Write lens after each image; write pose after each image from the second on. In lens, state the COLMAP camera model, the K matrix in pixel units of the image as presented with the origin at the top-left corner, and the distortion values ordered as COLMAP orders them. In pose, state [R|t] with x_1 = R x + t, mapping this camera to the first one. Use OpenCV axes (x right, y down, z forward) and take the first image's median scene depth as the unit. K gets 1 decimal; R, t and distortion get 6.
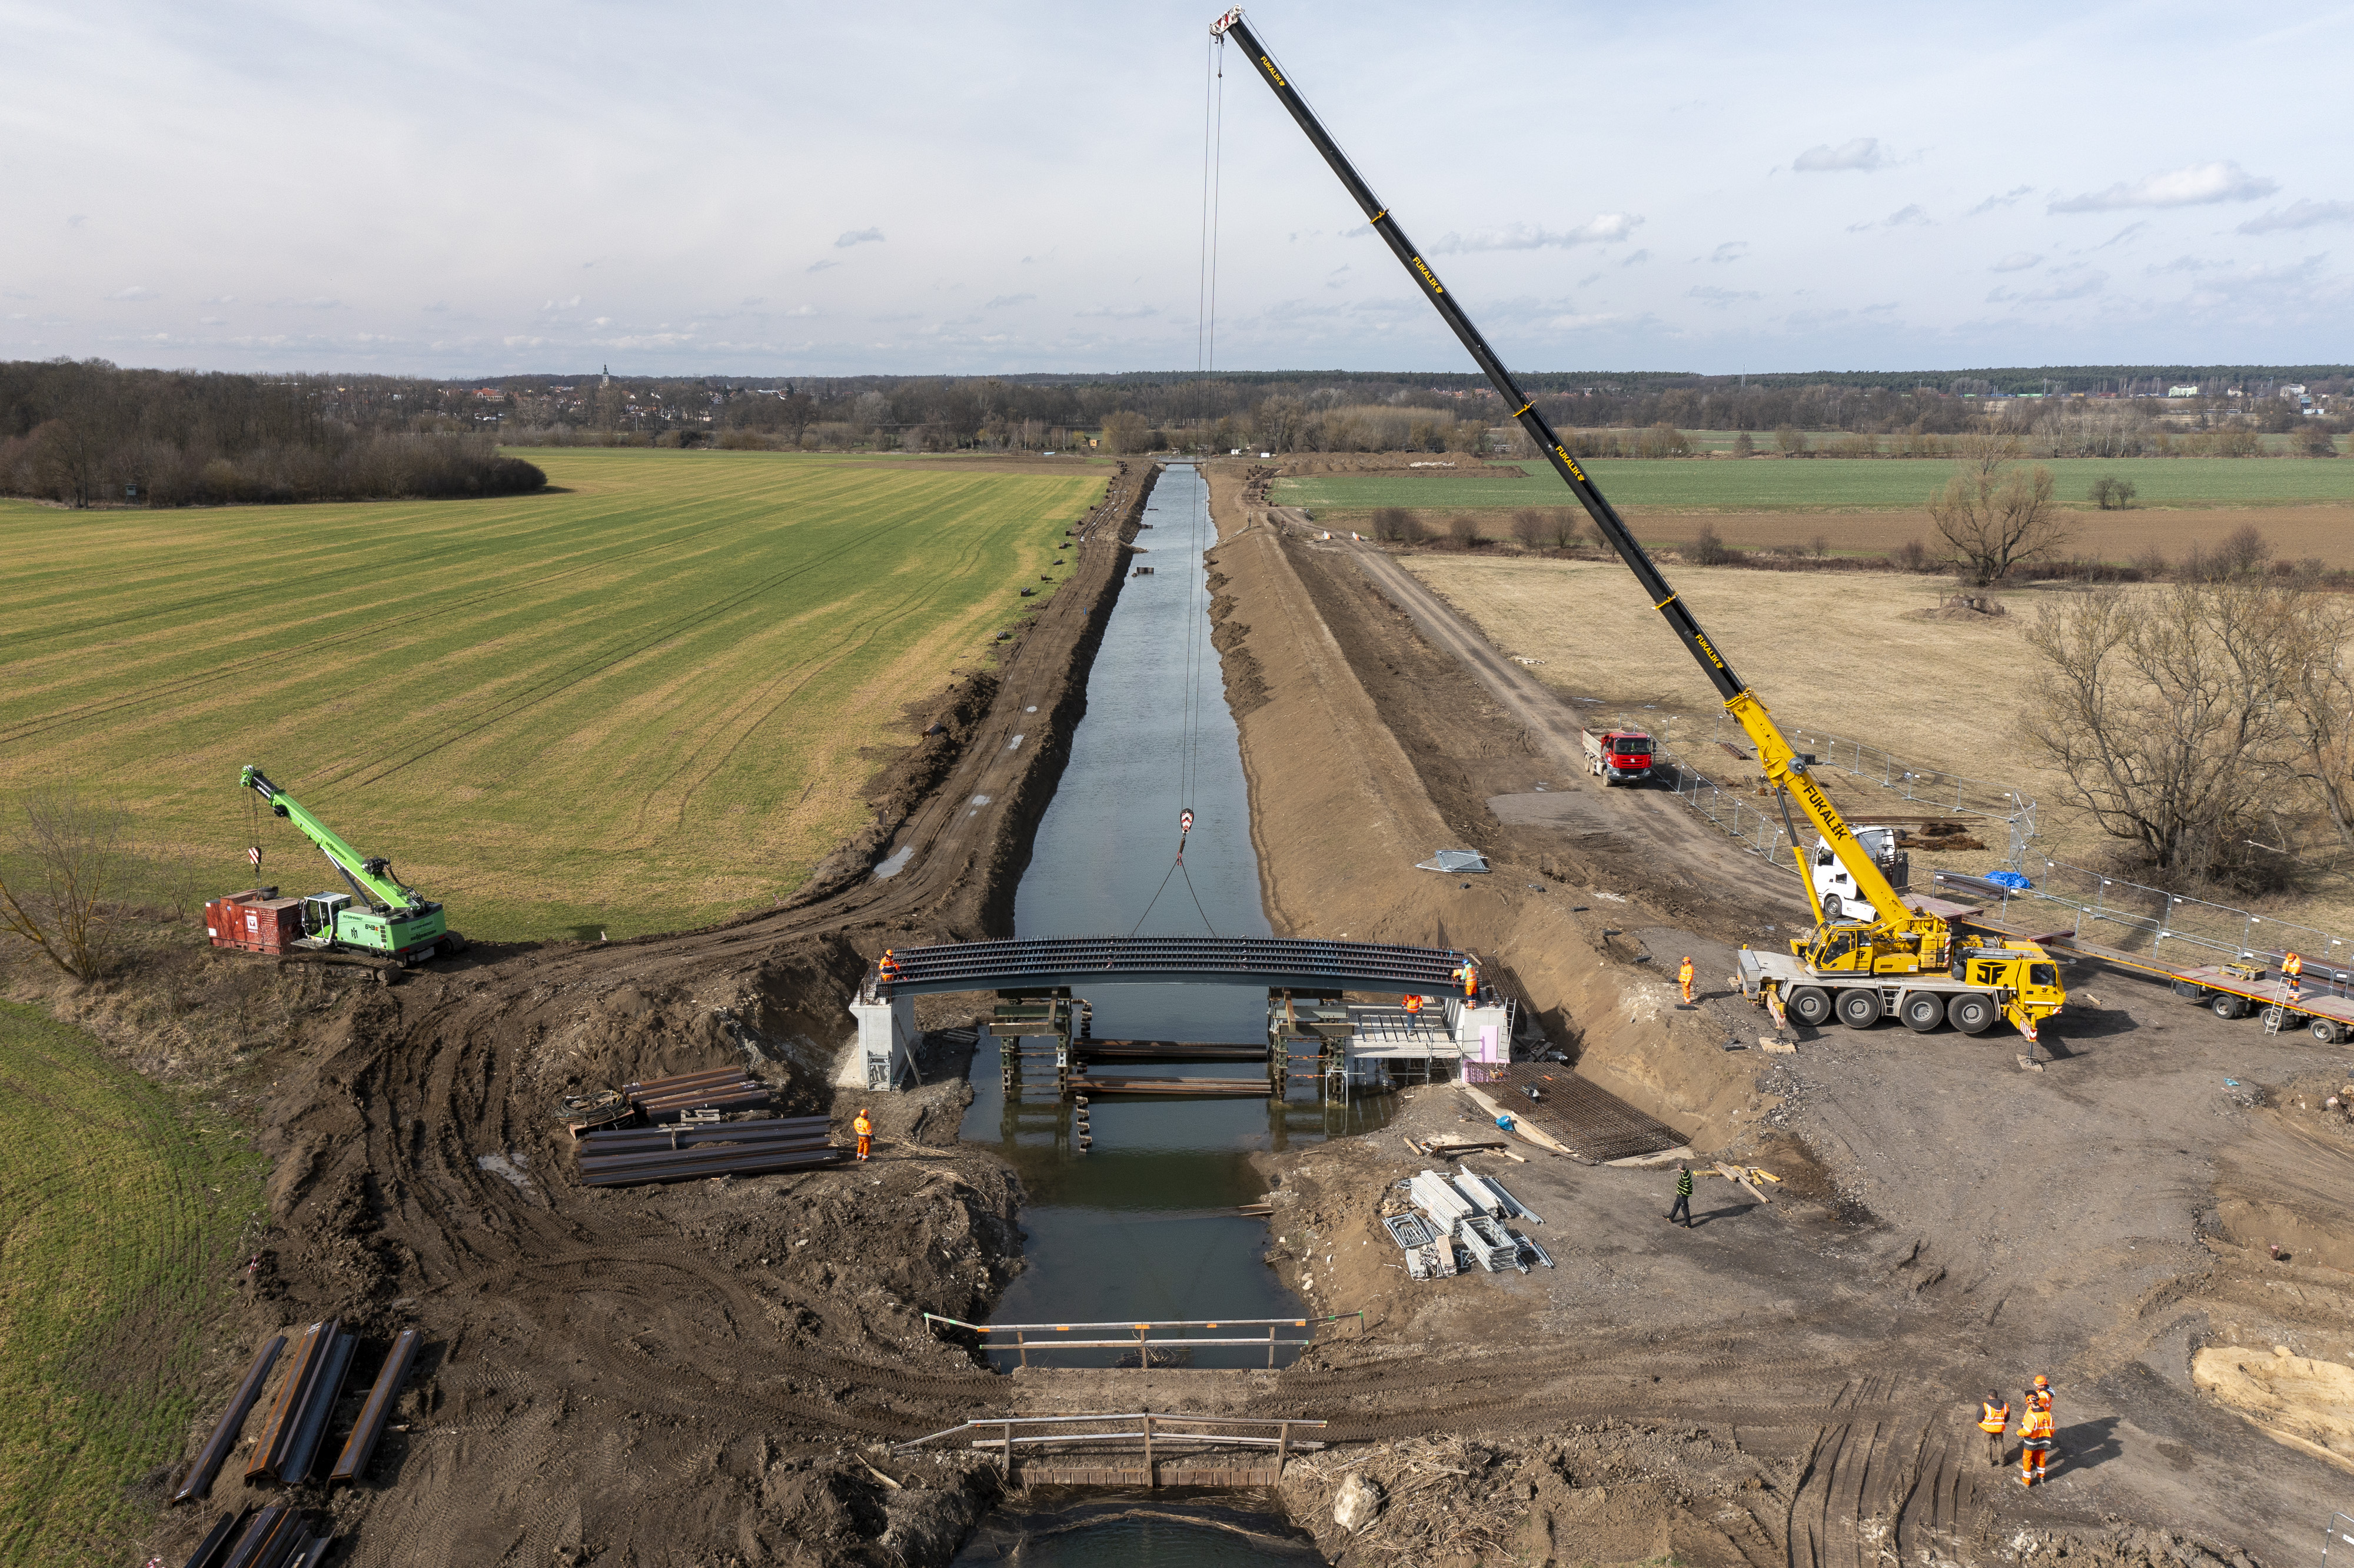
lens RADIAL K [[1852.1, 0, 1177.0], [0, 1852.1, 784.0], [0, 0, 1]] dist [0.008719, 0.009618]
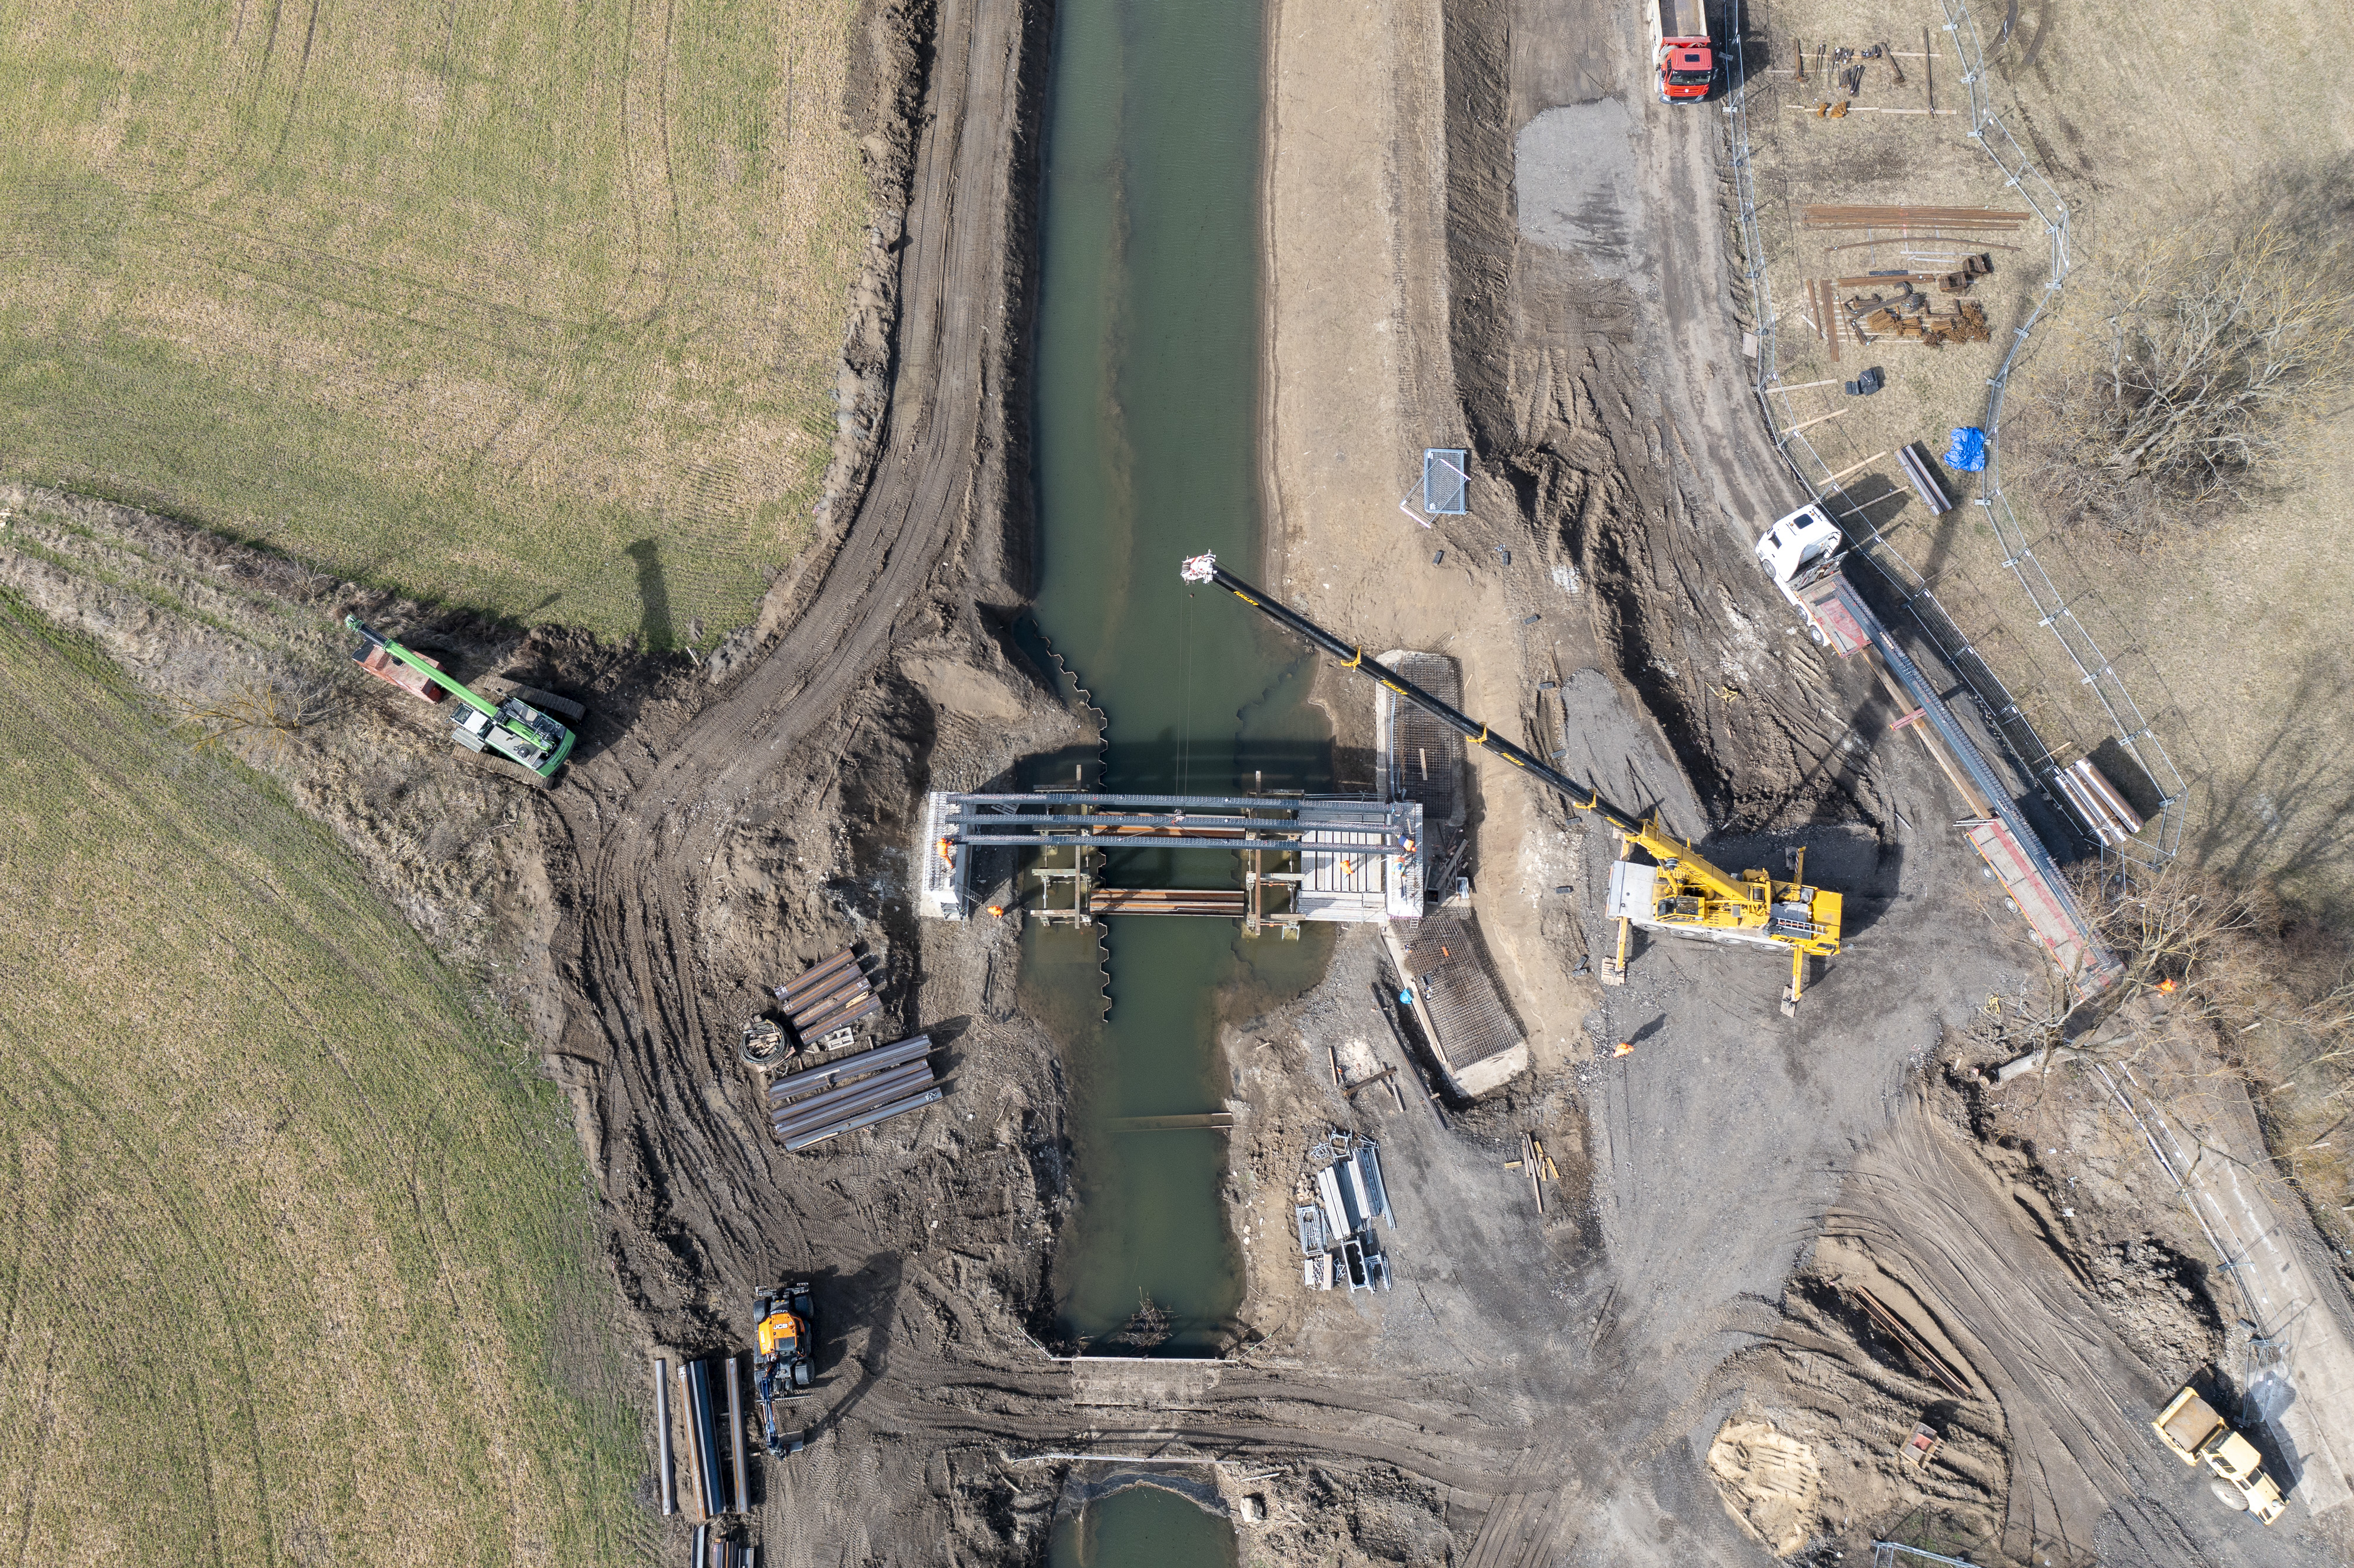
lens RADIAL K [[1852.1, 0, 1177.0], [0, 1852.1, 784.0], [0, 0, 1]] dist [0.008719, 0.009618]
pose [[0.999701, 0.013221, -0.020588, 0.034695], [0.010948, 0.510827, 0.859614, -1.242383], [0.021882, -0.859582, 0.510529, 0.473770]]
